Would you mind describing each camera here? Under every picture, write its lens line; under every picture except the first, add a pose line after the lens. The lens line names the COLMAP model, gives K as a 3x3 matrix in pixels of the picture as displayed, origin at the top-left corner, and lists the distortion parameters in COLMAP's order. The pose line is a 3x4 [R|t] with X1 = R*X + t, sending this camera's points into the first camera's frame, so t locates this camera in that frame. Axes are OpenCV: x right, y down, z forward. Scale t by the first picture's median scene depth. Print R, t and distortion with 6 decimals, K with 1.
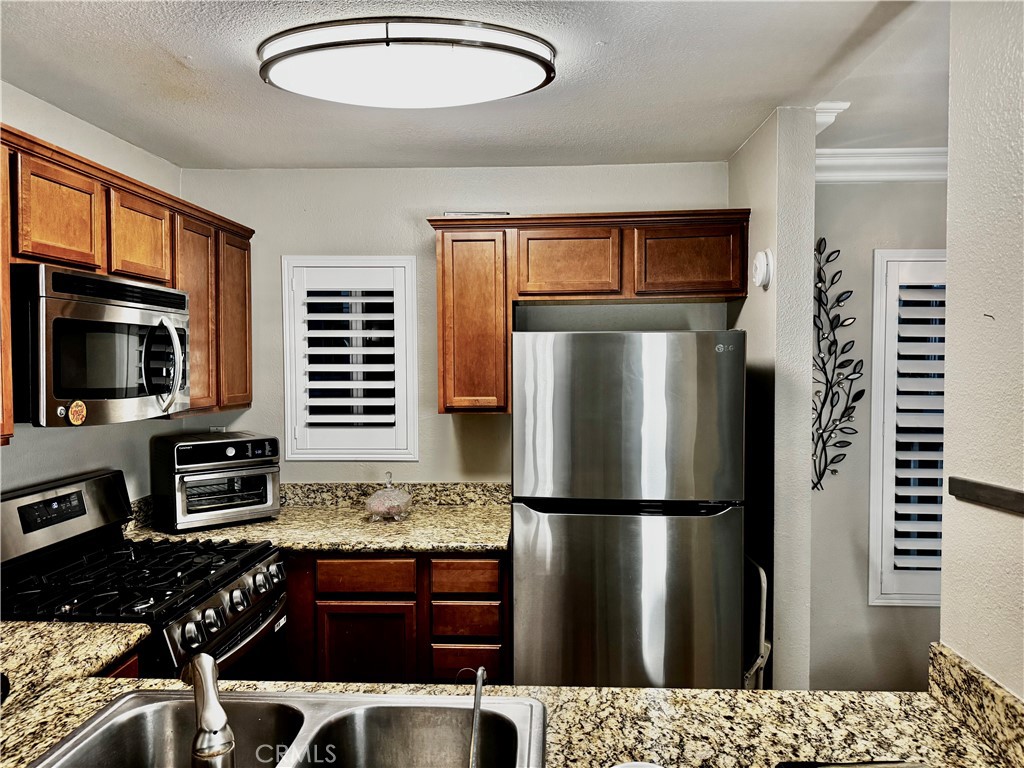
lens RADIAL K [[743.5, 0, 513.1], [0, 743.5, 383.1], [0, 0, 1]] dist [0.000978, 0.000890]
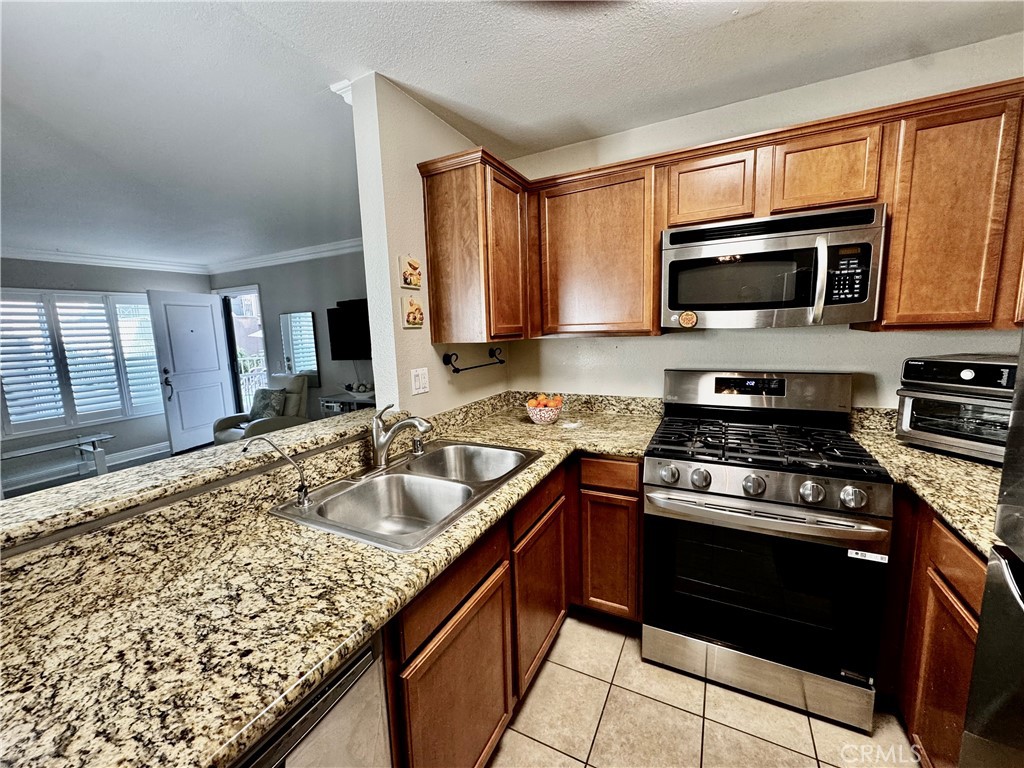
lens RADIAL K [[409.8, 0, 510.3], [0, 409.8, 382.9], [0, 0, 1]] dist [-0.000634, 0.000161]
pose [[-0.412233, 0.140975, -0.900105, 0.572166], [0.004122, 0.988235, 0.152890, 0.057778], [0.911069, 0.059316, -0.407964, 1.513282]]
